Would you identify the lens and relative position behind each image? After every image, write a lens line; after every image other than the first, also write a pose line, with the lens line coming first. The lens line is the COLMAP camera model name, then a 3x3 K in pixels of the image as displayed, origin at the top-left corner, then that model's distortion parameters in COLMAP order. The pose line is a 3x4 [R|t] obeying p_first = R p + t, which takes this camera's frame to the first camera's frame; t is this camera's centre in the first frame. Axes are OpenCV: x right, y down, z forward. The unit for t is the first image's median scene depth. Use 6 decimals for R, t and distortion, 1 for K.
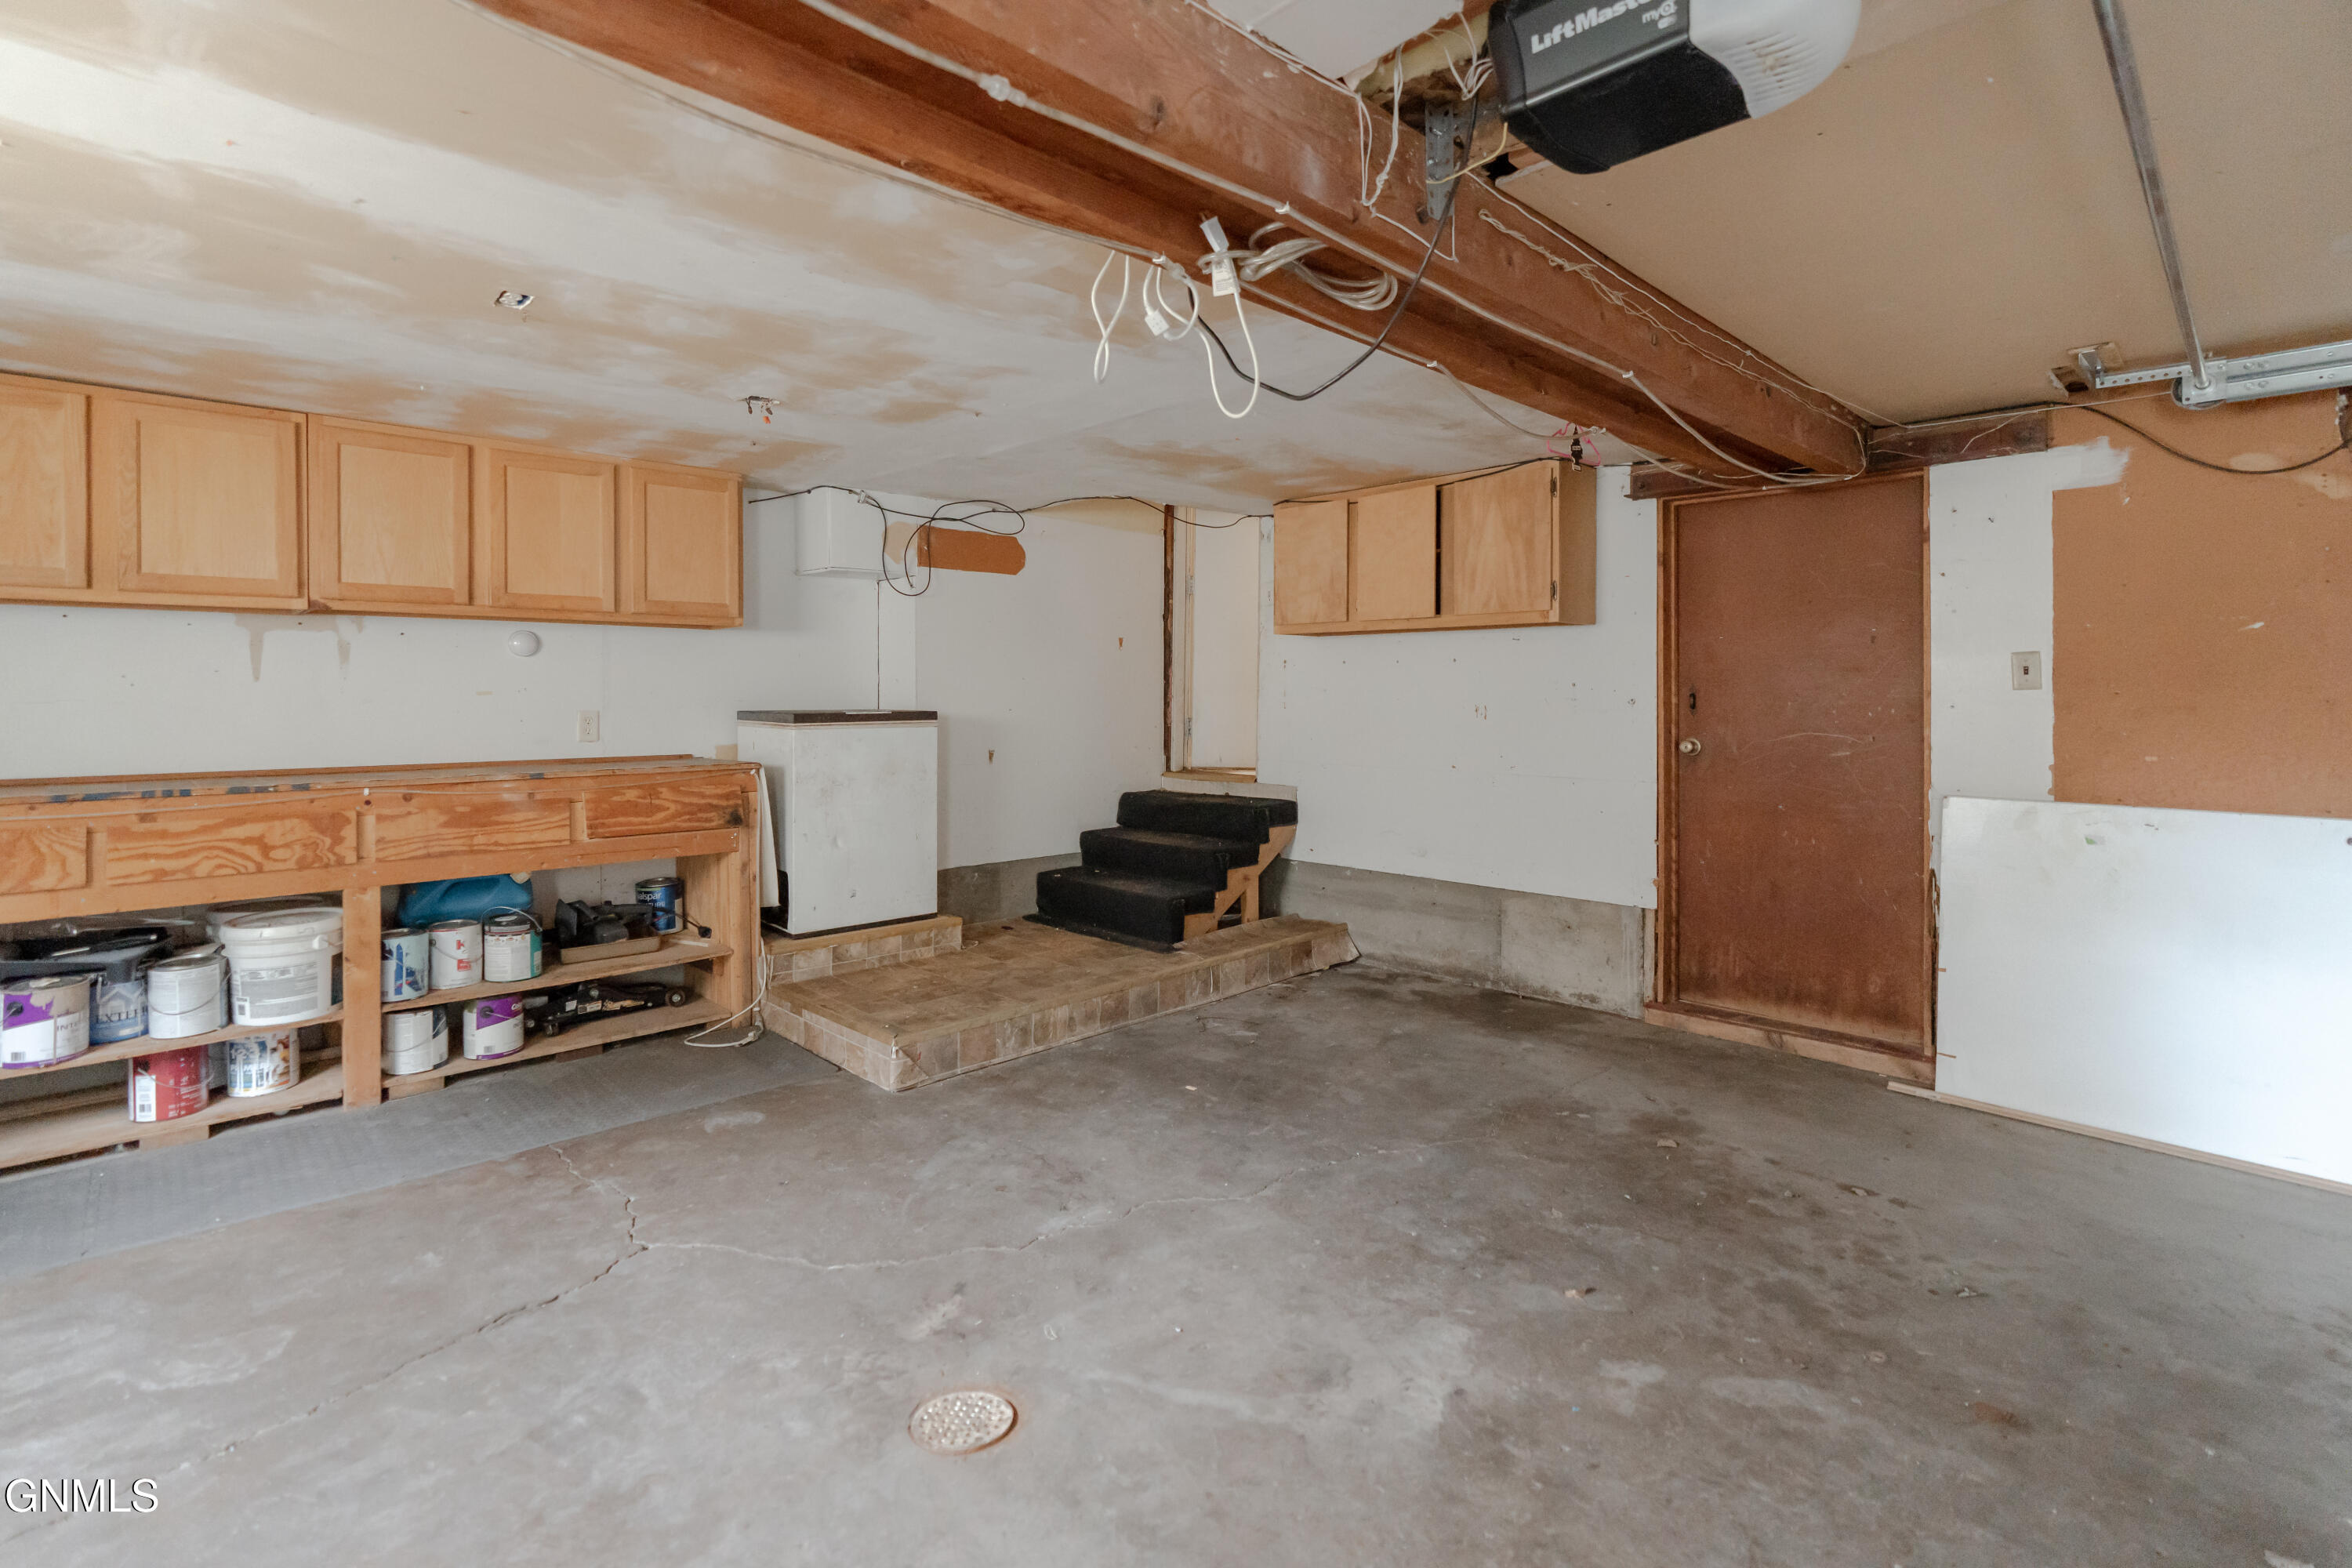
lens RADIAL K [[1090.2, 0, 1221.2], [0, 1090.2, 710.9], [0, 0, 1]] dist [-0.008740, 0.001785]
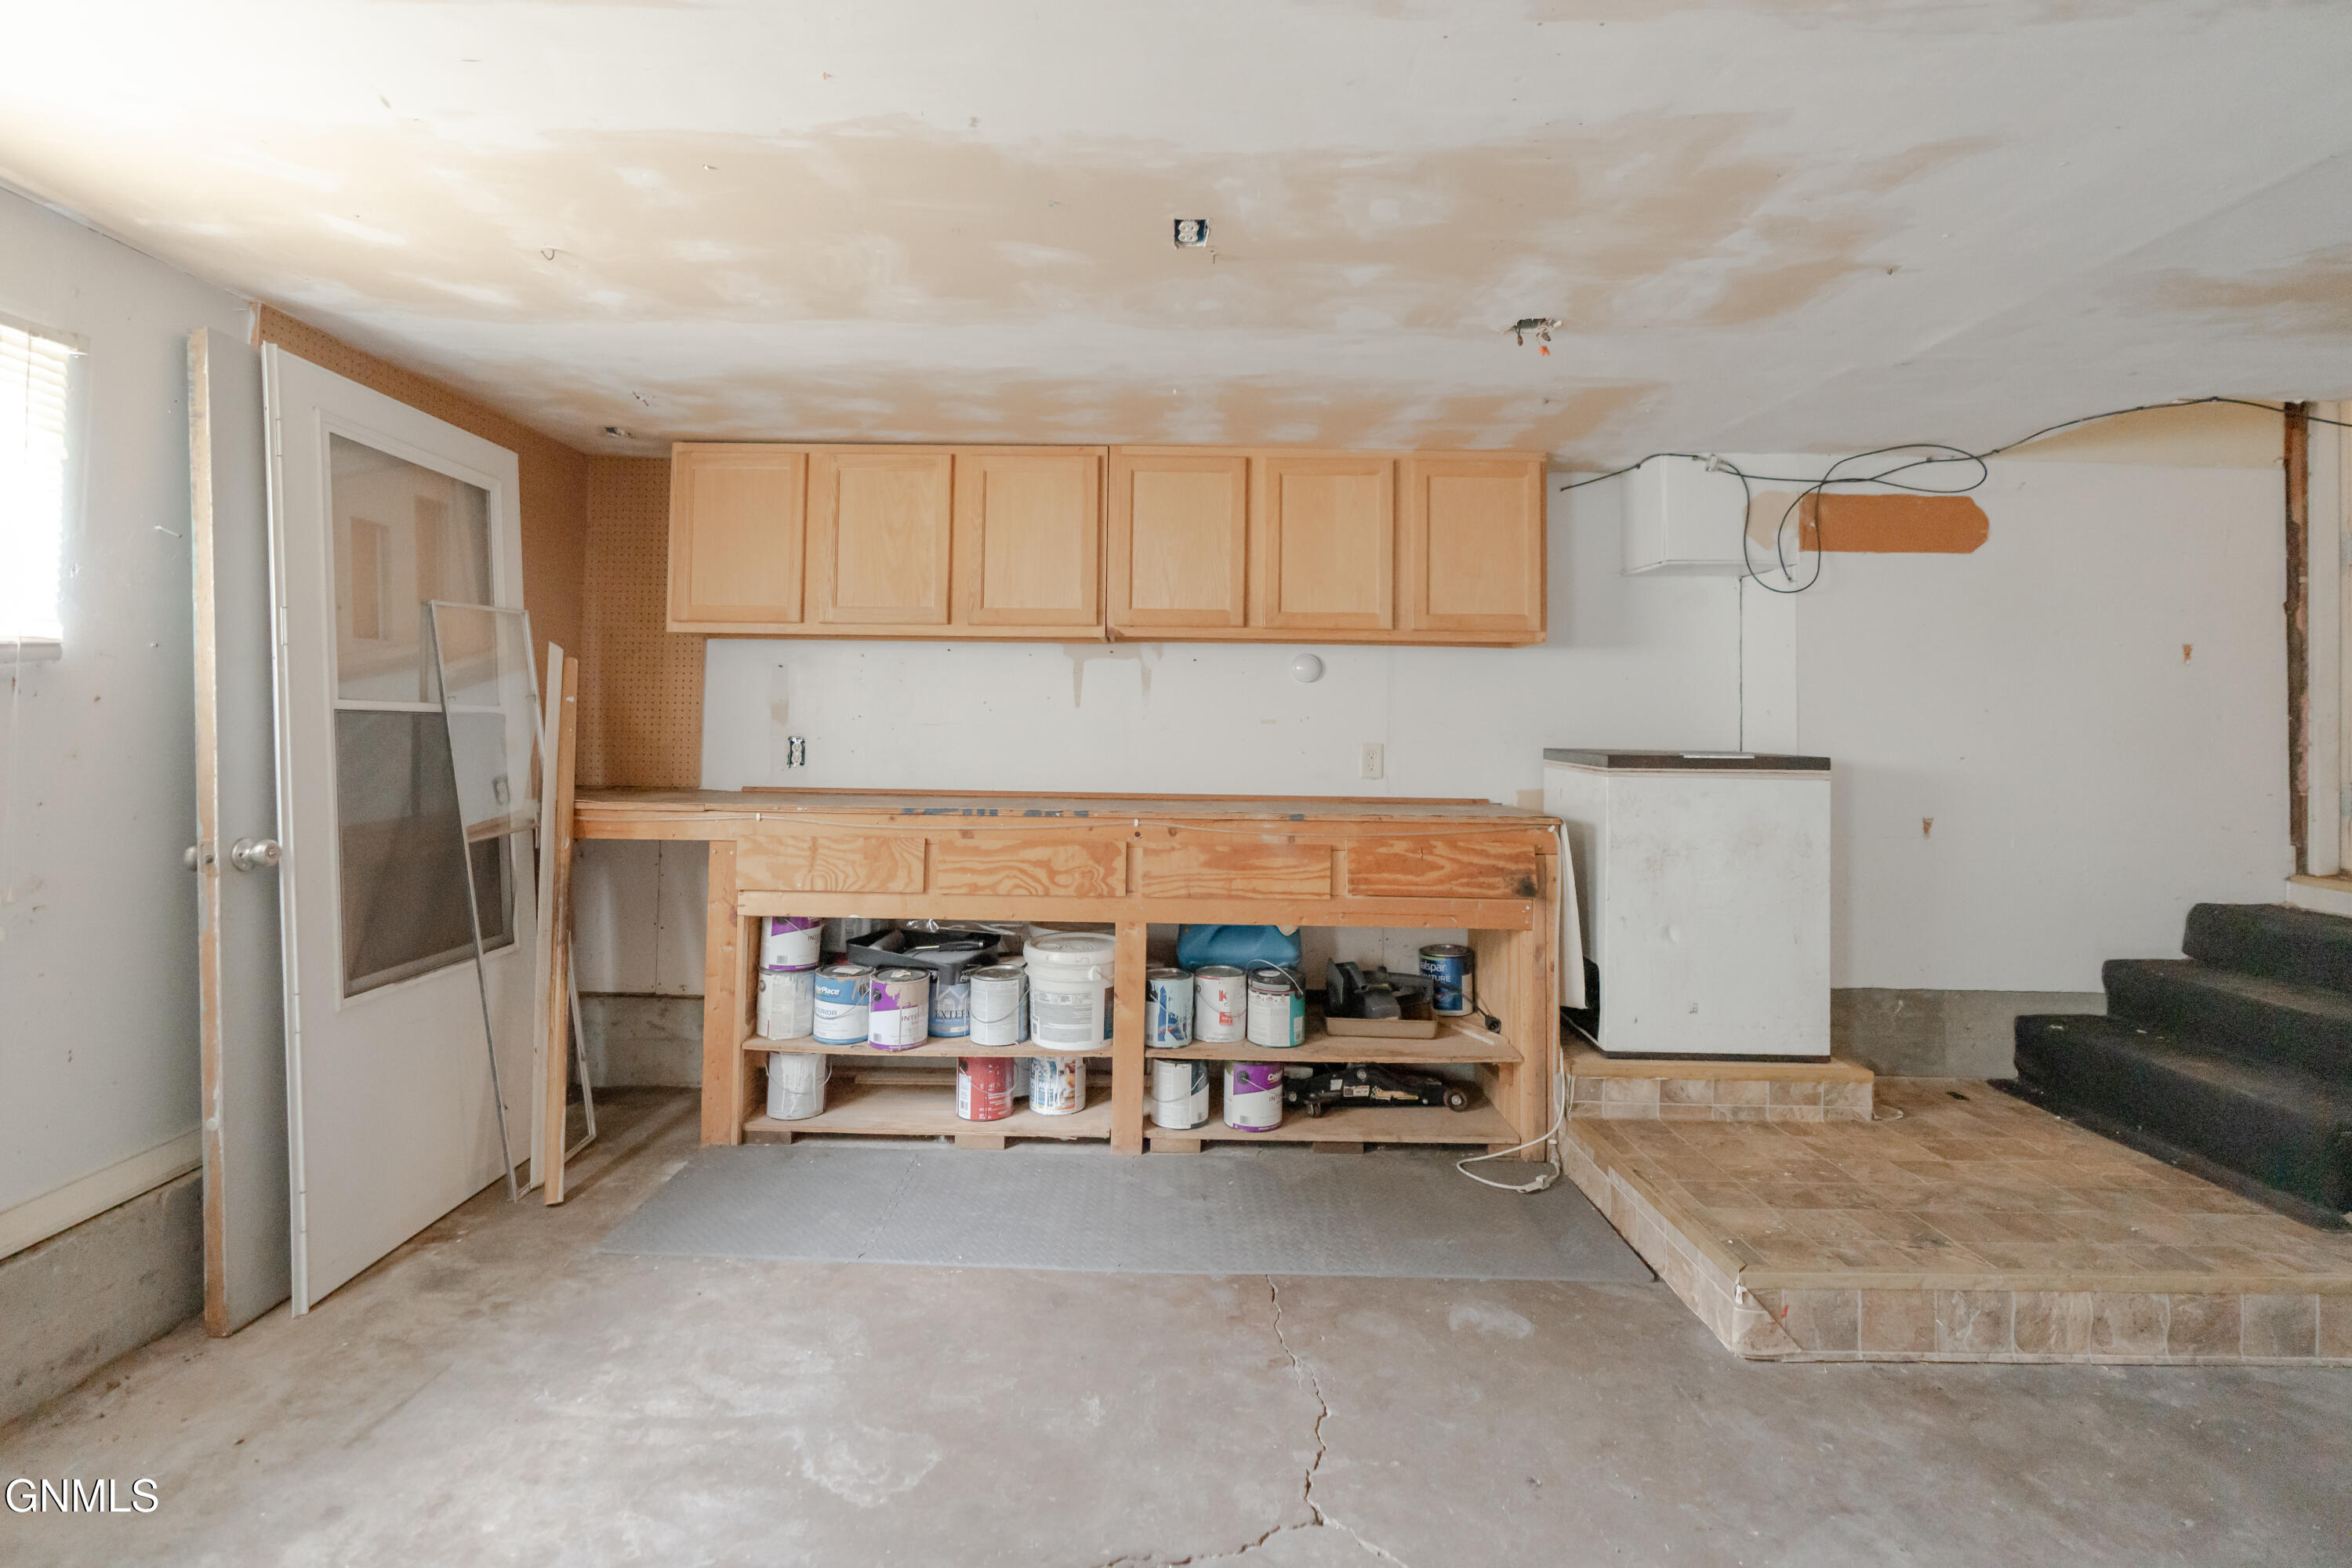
lens RADIAL K [[1070.0, 0, 1142.9], [0, 1070.0, 683.8], [0, 0, 1]] dist [-0.003499, 0.000626]
pose [[0.663730, -0.013619, -0.747849, -0.067454], [-0.027837, 0.998692, -0.042893, -0.007583], [0.747454, 0.049288, 0.662482, 0.346055]]
